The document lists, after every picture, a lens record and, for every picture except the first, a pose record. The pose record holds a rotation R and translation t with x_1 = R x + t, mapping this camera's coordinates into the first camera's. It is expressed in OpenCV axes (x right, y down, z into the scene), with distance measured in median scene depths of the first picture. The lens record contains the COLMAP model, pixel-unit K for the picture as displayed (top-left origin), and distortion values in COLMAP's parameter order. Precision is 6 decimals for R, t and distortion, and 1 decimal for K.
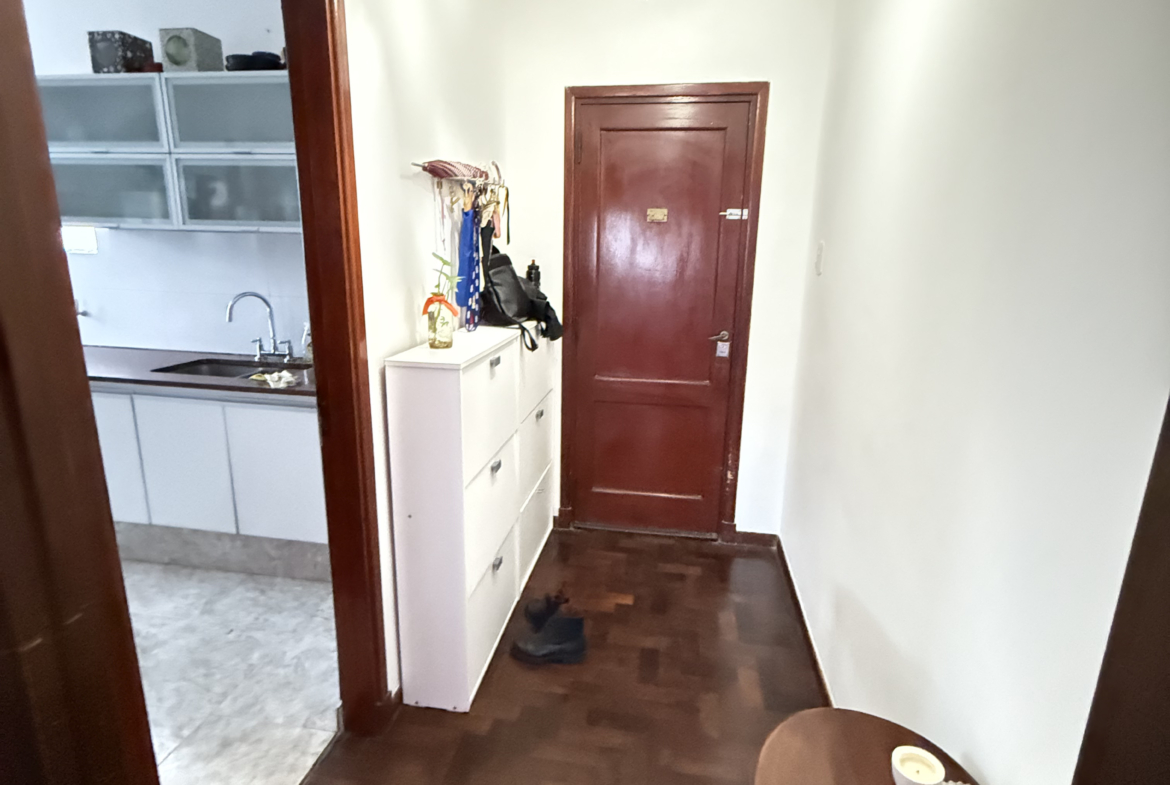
lens RADIAL K [[619.2, 0, 588.5], [0, 619.2, 386.9], [0, 0, 1]] dist [0.001415, -0.001599]
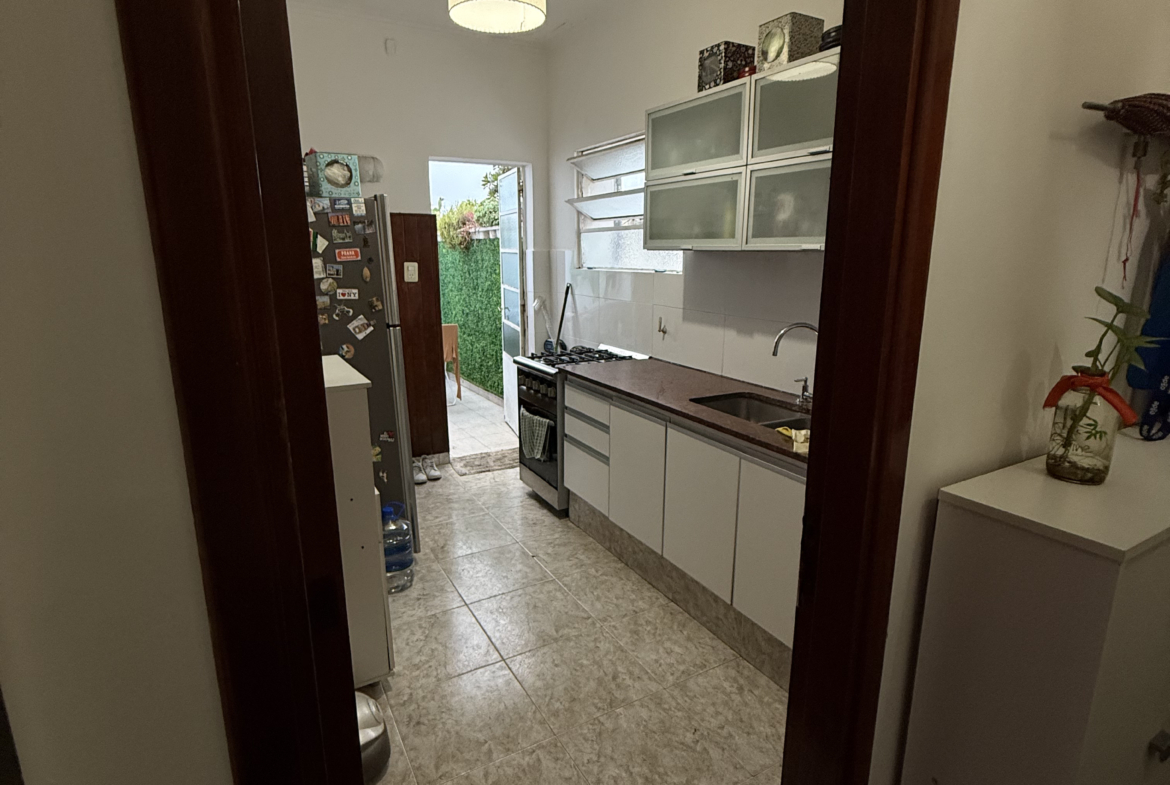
lens RADIAL K [[619.2, 0, 587.1], [0, 619.2, 387.5], [0, 0, 1]] dist [0.001415, -0.001599]
pose [[0.621766, 0.149832, -0.768738, -0.083538], [-0.169623, 0.983996, 0.054593, -0.071436], [0.764614, 0.096452, 0.637230, 0.286979]]
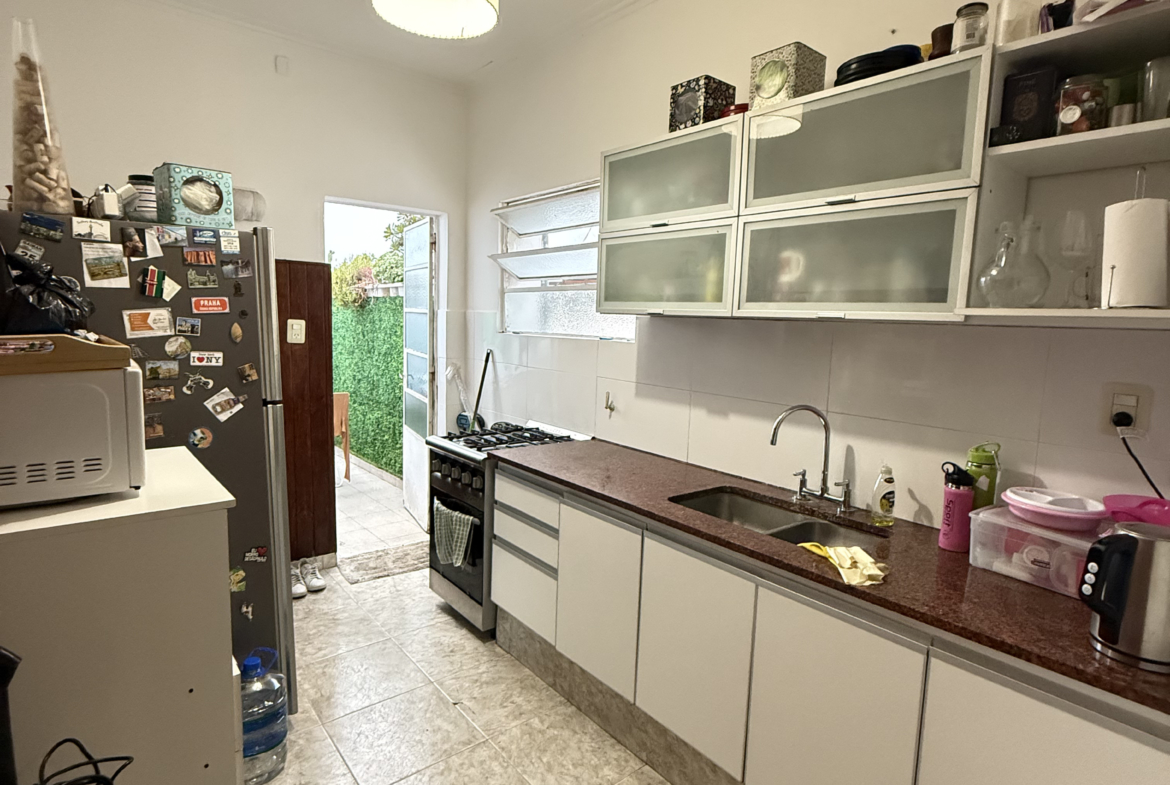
lens RADIAL K [[619.2, 0, 586.8], [0, 619.2, 388.4], [0, 0, 1]] dist [0.001415, -0.001599]
pose [[0.748044, 0.078405, -0.659002, -0.307096], [-0.170692, 0.982320, -0.076883, -0.086014], [0.641323, 0.169998, 0.748202, 0.364221]]
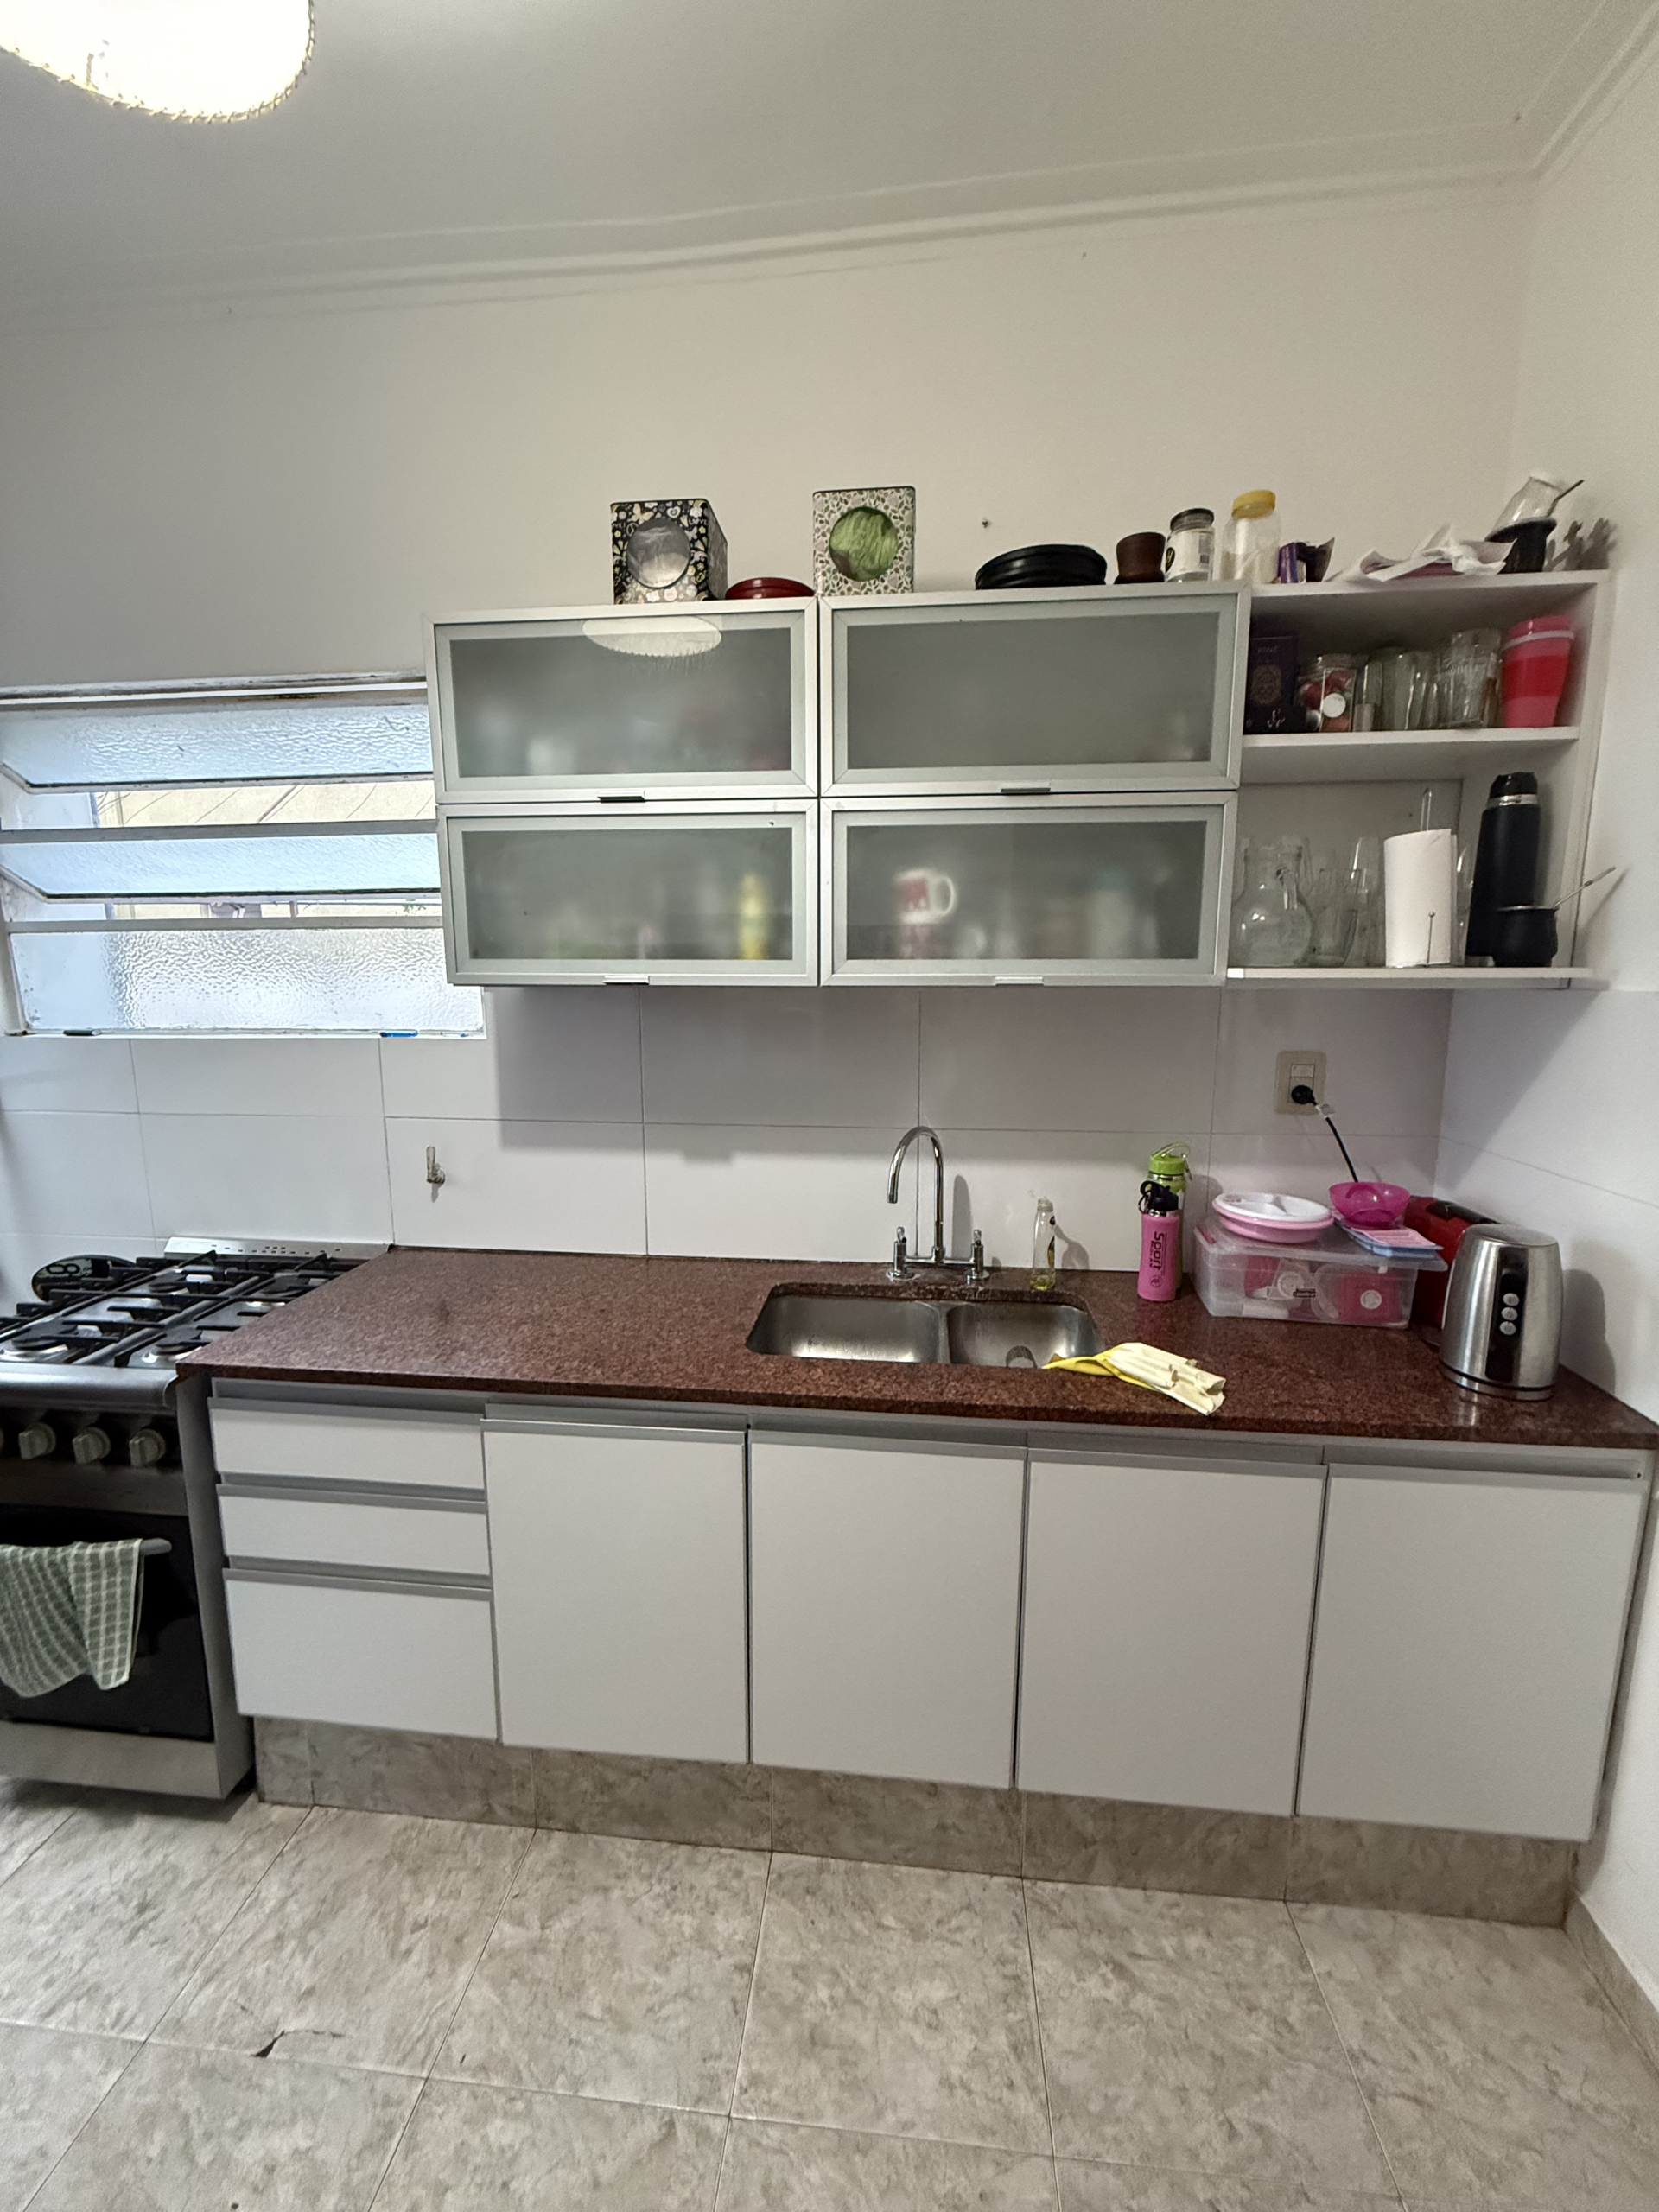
lens RADIAL K [[877.8, 0, 835.2], [0, 877.8, 1103.2], [0, 0, 1]] dist [0.000215, 0.000300]
pose [[0.998200, -0.030008, 0.051926, -0.704967], [0.034109, 0.996211, -0.079997, -0.137734], [-0.049329, 0.081624, 0.995442, 0.459303]]
